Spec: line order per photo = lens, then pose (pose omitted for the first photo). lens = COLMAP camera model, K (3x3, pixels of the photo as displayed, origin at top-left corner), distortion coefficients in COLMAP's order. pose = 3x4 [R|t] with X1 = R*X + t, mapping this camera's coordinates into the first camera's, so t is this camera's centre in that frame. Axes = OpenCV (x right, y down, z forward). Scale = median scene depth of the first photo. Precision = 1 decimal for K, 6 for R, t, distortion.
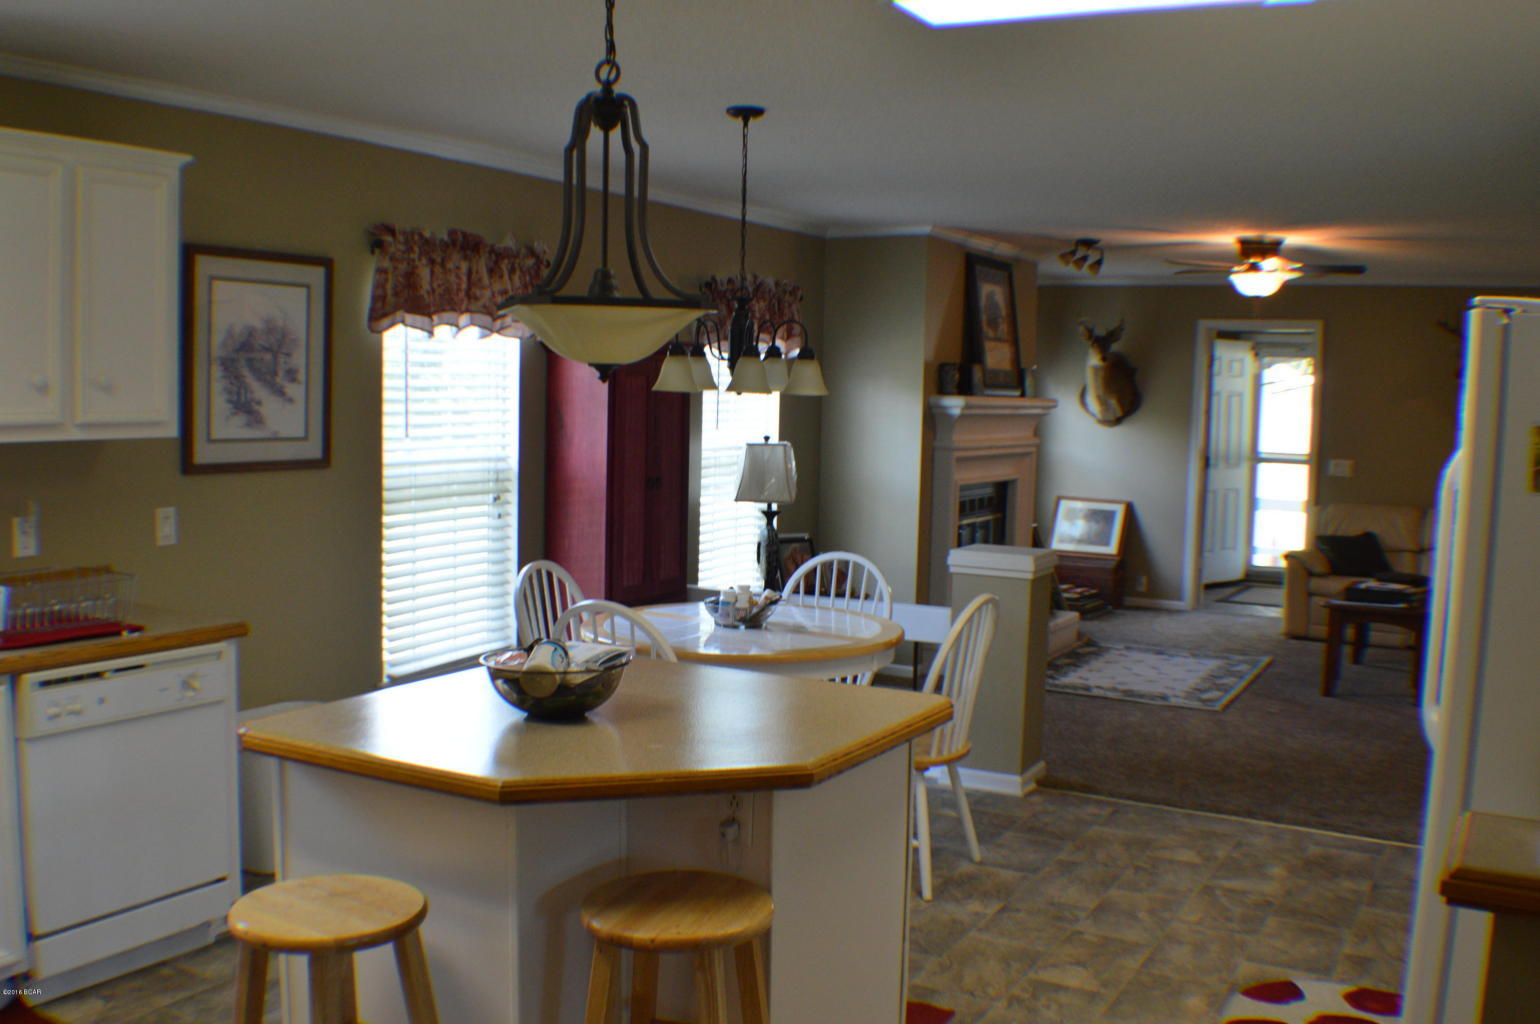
lens RADIAL K [[1480.9, 0, 770.1], [0, 1480.9, 514.4], [0, 0, 1]] dist [-0.129643, 0.000000]
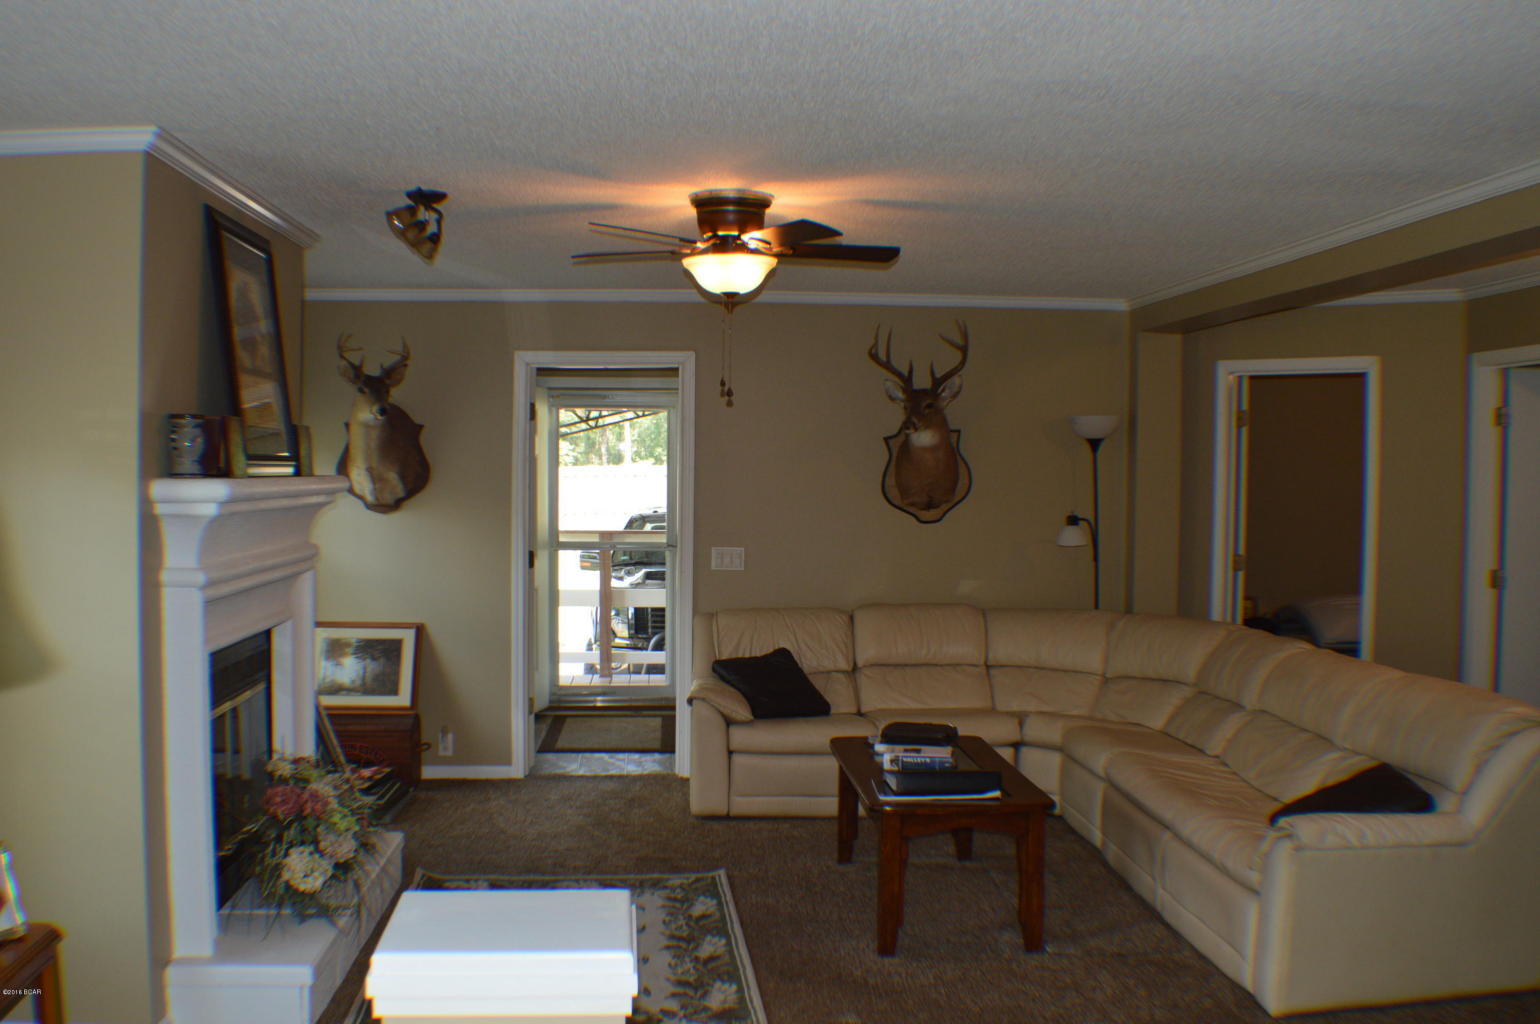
lens RADIAL K [[1480.9, 0, 766.2], [0, 1480.9, 514.1], [0, 0, 1]] dist [-0.129643, 0.000000]
pose [[0.835505, -0.039009, 0.548097, 0.011736], [0.063168, 0.997683, -0.025285, -0.034725], [-0.545841, 0.055748, 0.836032, 0.382213]]
